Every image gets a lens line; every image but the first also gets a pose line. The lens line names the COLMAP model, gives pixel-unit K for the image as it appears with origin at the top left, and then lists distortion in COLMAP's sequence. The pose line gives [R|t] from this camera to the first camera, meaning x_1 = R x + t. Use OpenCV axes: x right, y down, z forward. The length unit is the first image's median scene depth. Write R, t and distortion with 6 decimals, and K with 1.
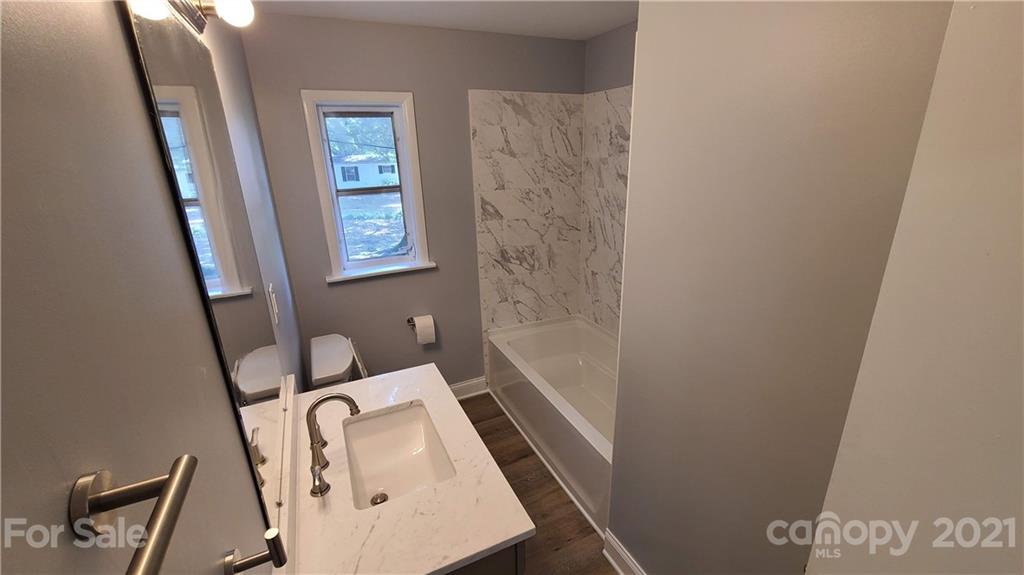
lens RADIAL K [[419.0, 0, 512.1], [0, 419.0, 290.4], [0, 0, 1]] dist [0.002061, -0.003889]
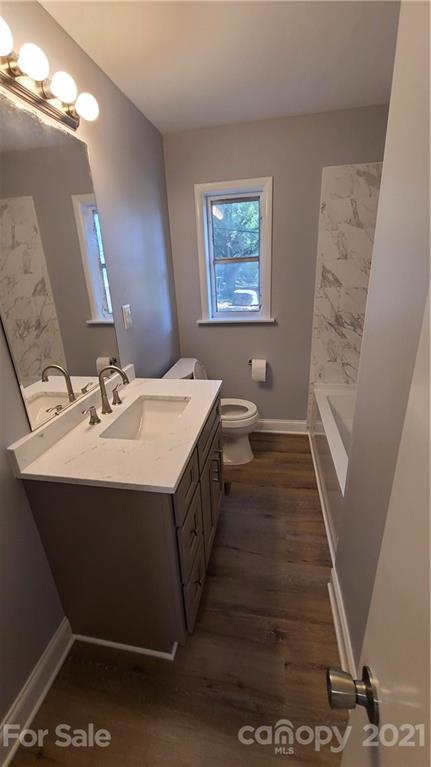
lens RADIAL K [[313.8, 0, 212.9], [0, 313.8, 384.7], [0, 0, 1]] dist [0.002061, -0.003889]
pose [[0.806504, 0.200102, -0.556337, 0.227985], [-0.167455, 0.979764, 0.109645, 0.055017], [0.567019, 0.004732, 0.823691, 0.112843]]
